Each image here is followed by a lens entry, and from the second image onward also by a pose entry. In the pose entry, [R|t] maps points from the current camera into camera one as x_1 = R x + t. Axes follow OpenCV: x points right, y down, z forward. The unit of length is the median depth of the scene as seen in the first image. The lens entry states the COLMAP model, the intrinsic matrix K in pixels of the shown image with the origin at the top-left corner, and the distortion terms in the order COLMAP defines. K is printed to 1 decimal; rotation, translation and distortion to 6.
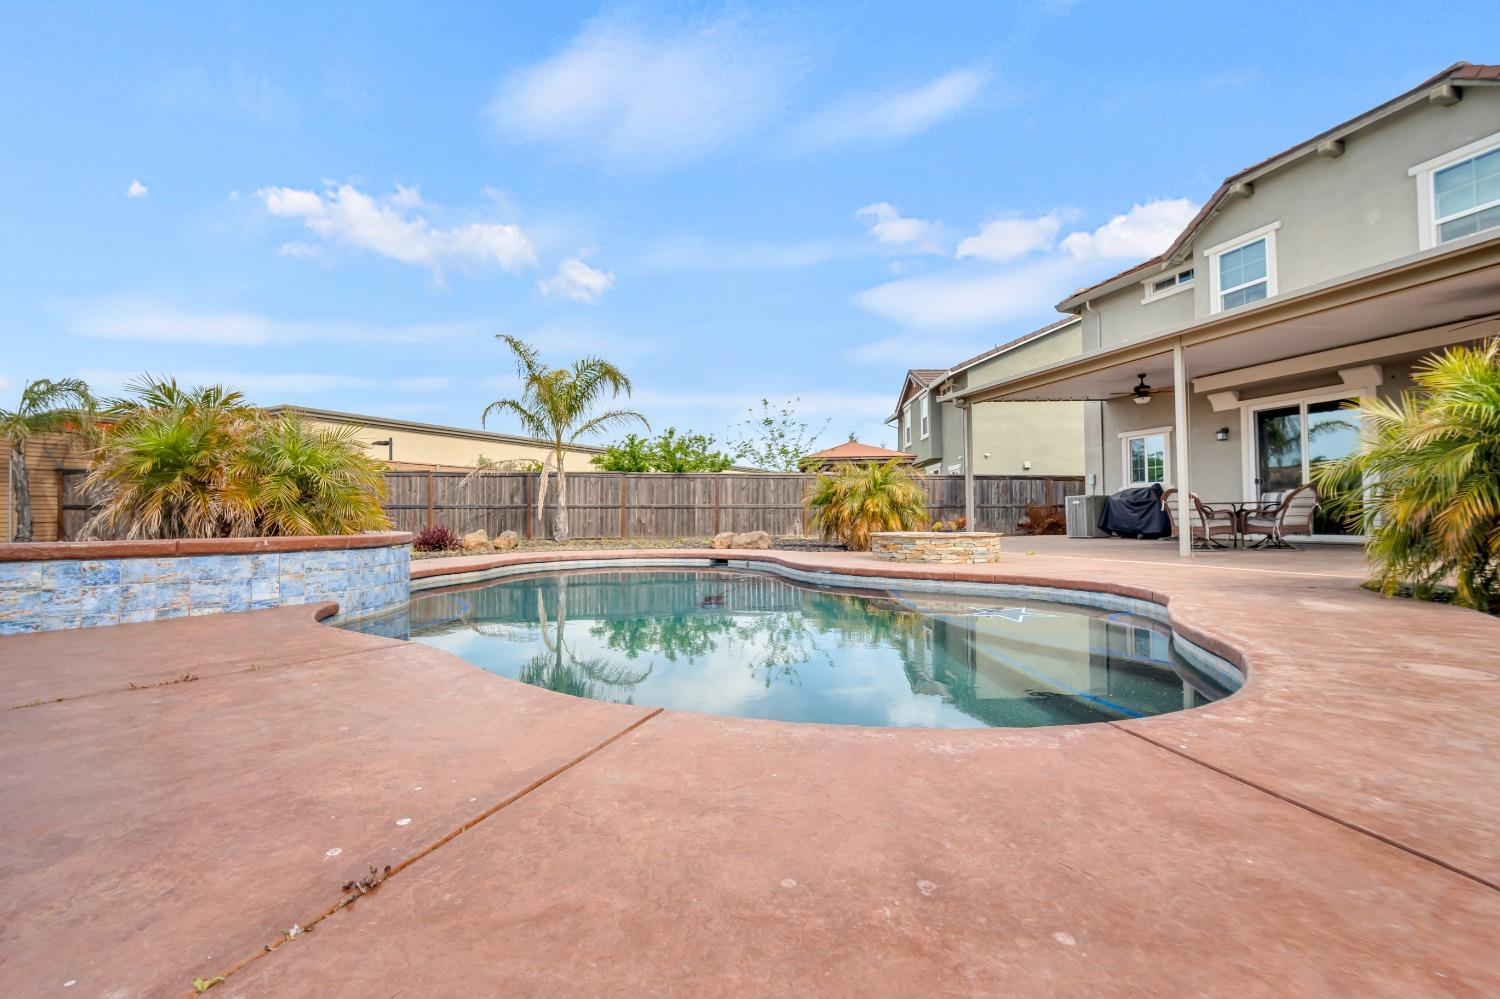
lens RADIAL K [[654.0, 0, 751.0], [0, 654.0, 500.4], [0, 0, 1]] dist [-0.009344, 0.001094]
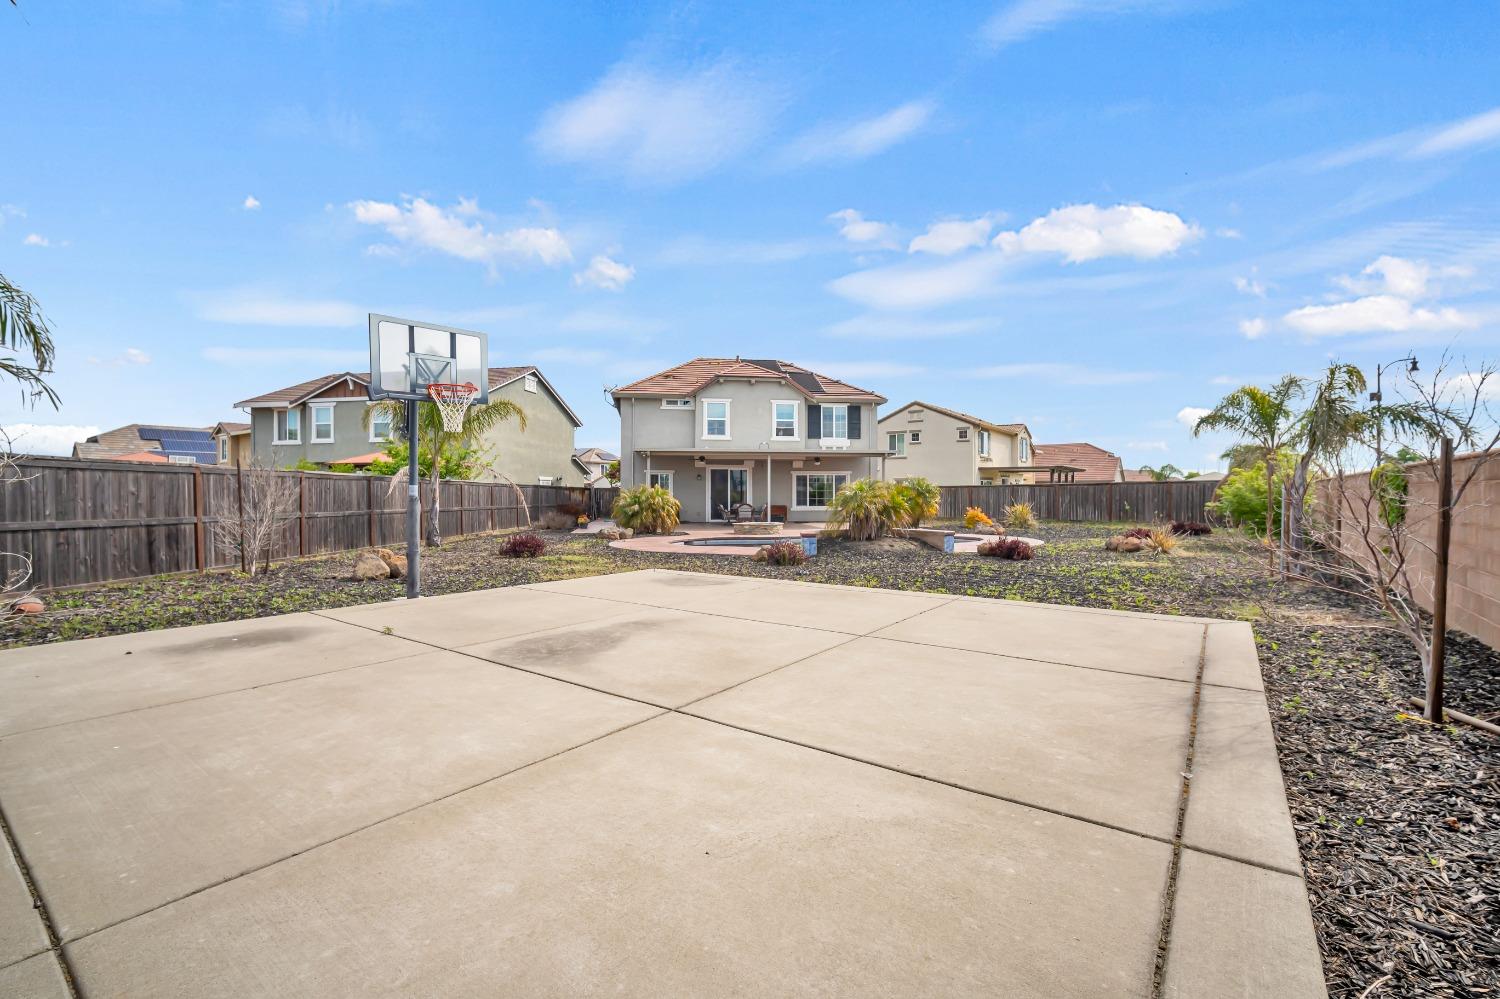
lens RADIAL K [[654.0, 0, 751.0], [0, 654.0, 500.4], [0, 0, 1]] dist [-0.009344, 0.001094]
pose [[0.158890, 0.000051, 0.987296, -1.405617], [-0.024895, 0.999682, 0.003955, -0.030188], [-0.986982, -0.025208, 0.158841, 0.396973]]
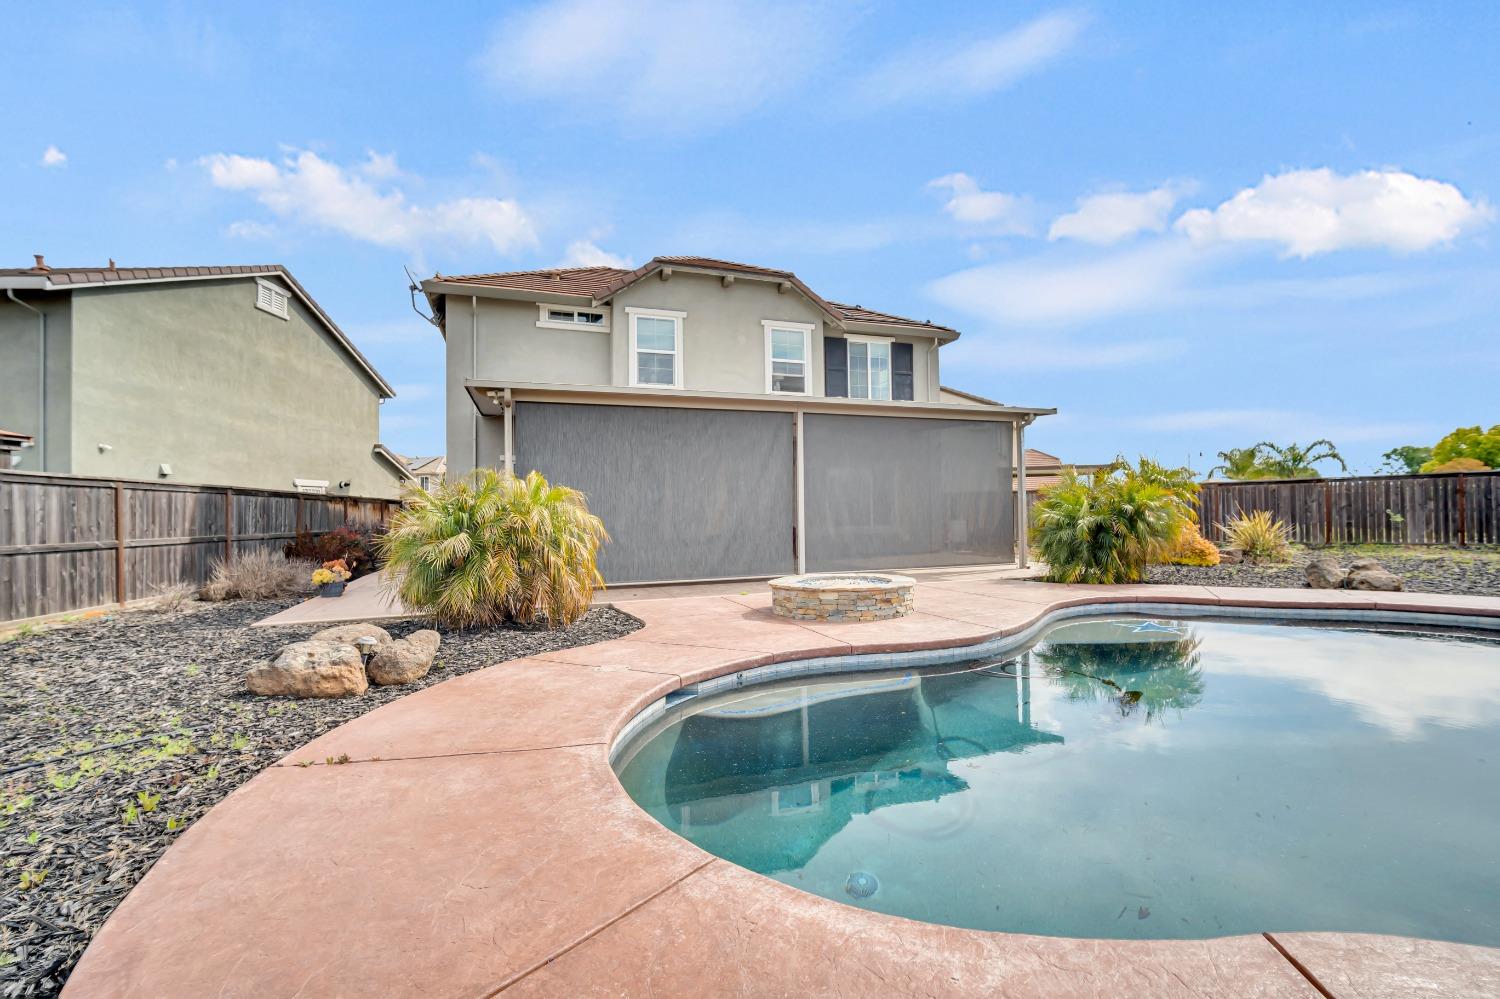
lens RADIAL K [[648.0, 0, 754.4], [0, 648.0, 501.8], [0, 0, 1]] dist [-0.011003, 0.000593]
pose [[-0.037332, 0.025762, 0.998971, -0.369522], [-0.009682, 0.999611, -0.026140, -0.019342], [-0.999256, -0.010648, -0.037068, 0.726471]]
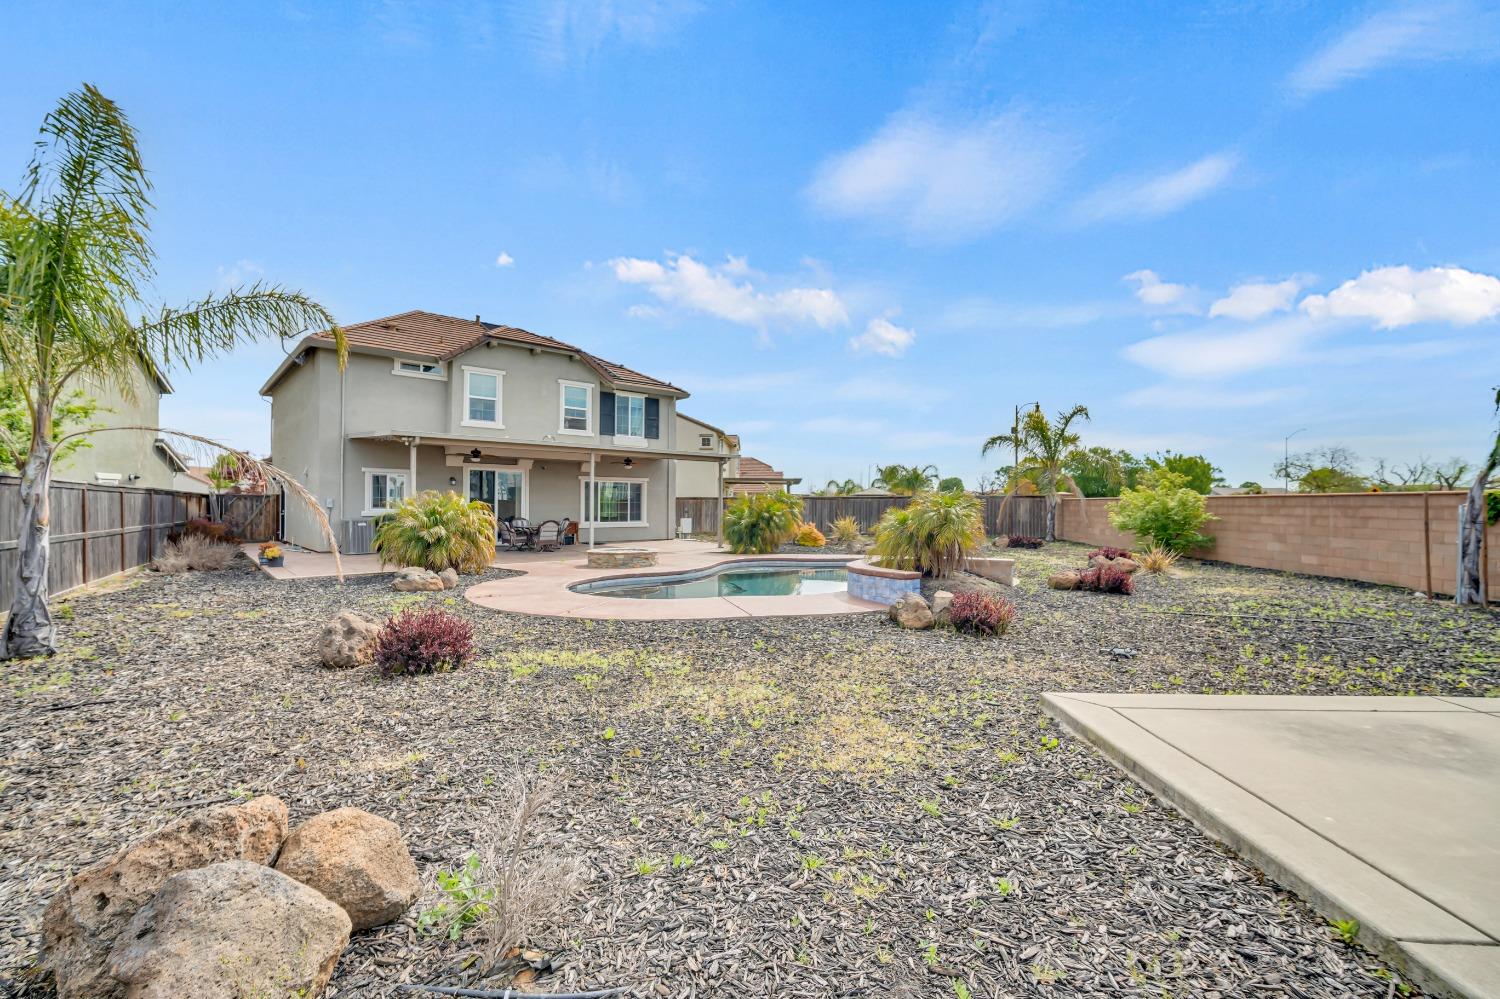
lens RADIAL K [[651.4, 0, 750.0], [0, 651.4, 499.5], [0, 0, 1]] dist [-0.013147, -0.000005]
pose [[-0.415087, 0.013644, 0.909679, -0.911963], [-0.024309, 0.999364, -0.026082, -0.030213], [-0.909457, -0.032940, -0.414492, 0.895633]]
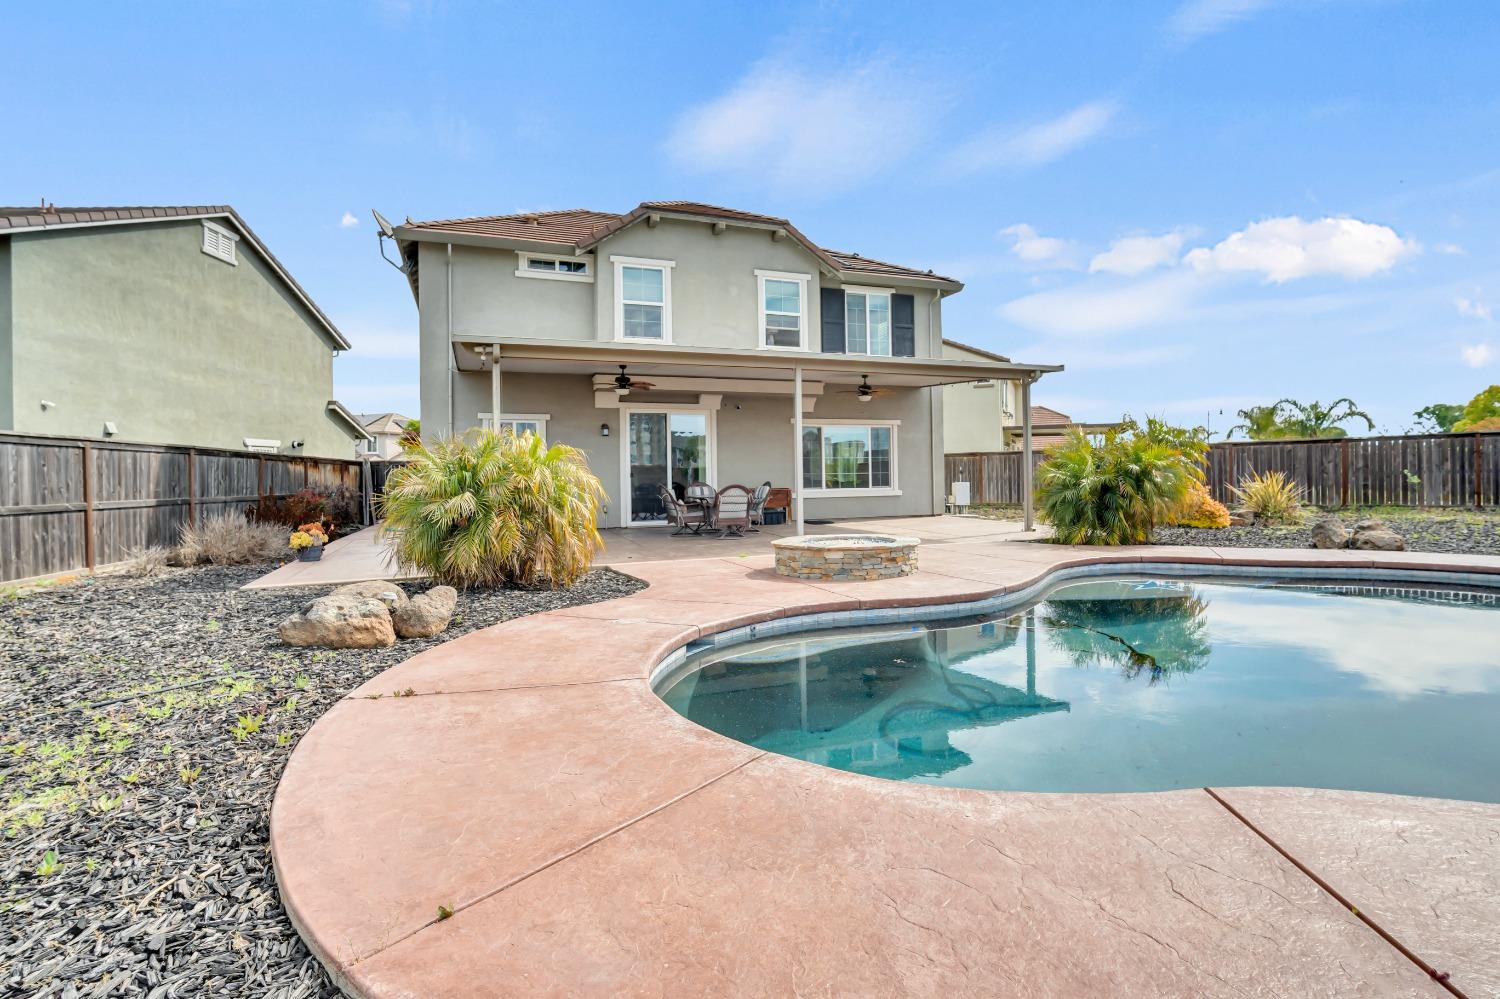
lens RADIAL K [[718.7, 0, 751.7], [0, 718.7, 470.7], [0, 0, 1]] dist [-0.012015, -0.000748]
pose [[-0.060265, 0.016919, 0.998039, -0.418143], [-0.008490, 0.999811, -0.017461, -0.015248], [-0.998146, -0.009526, -0.060110, 0.746289]]
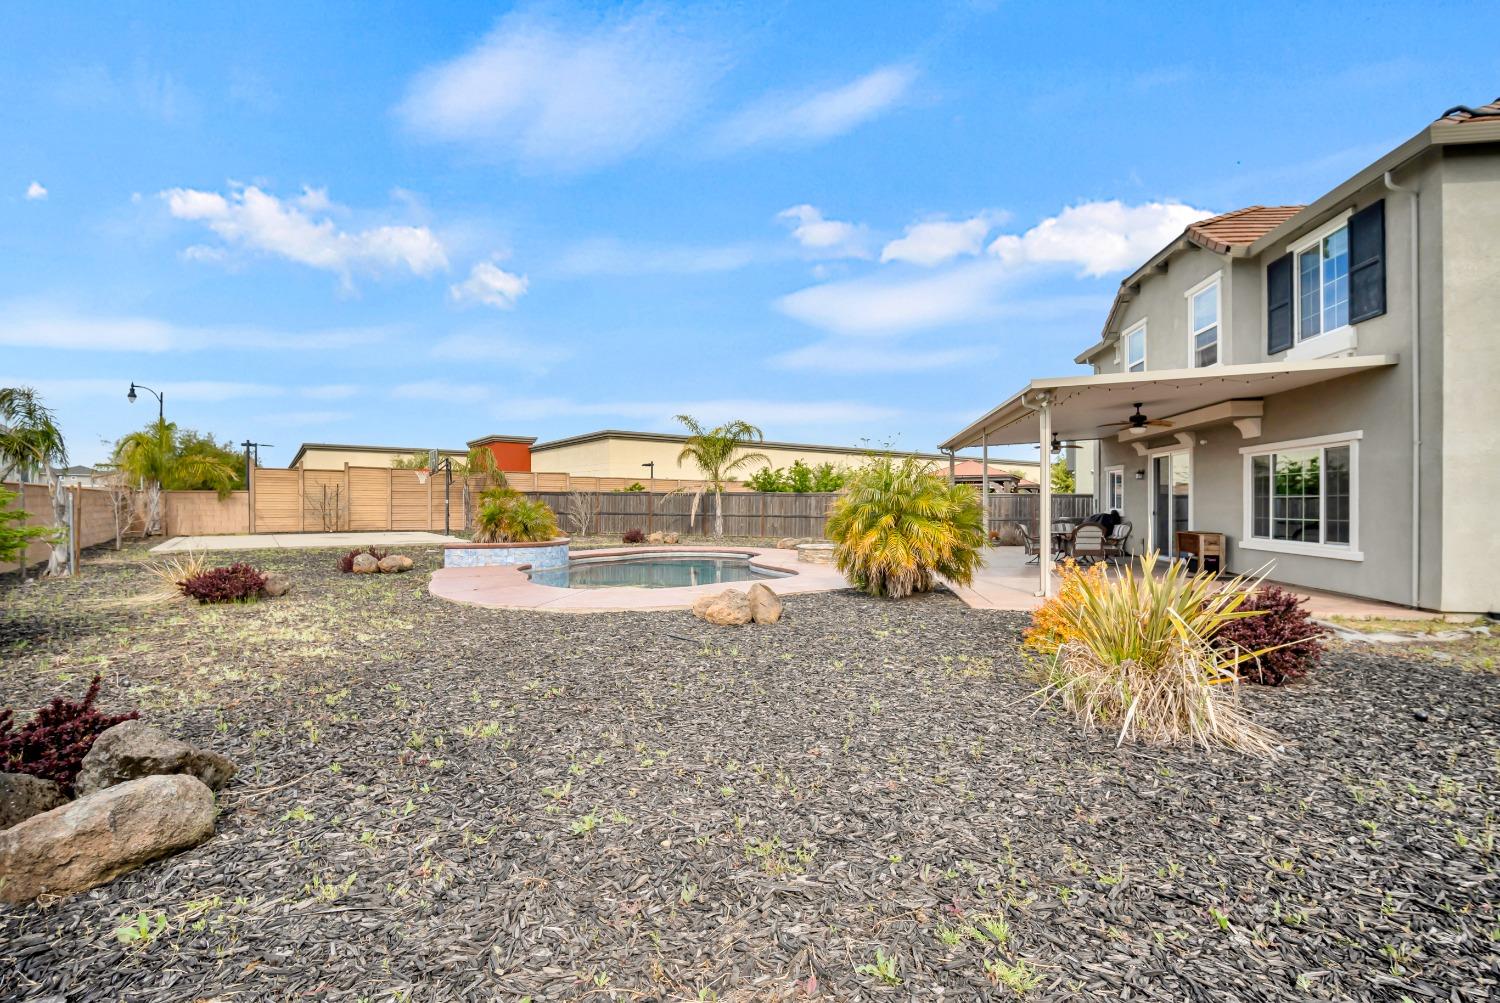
lens RADIAL K [[672.0, 0, 750.0], [0, 672.0, 501.5], [0, 0, 1]] dist [-0.000305, 0.000071]
pose [[0.896296, 0.010737, -0.443326, 0.560690], [-0.000679, 0.999739, 0.022839, -0.070944], [0.443455, -0.020170, 0.896070, -0.459134]]
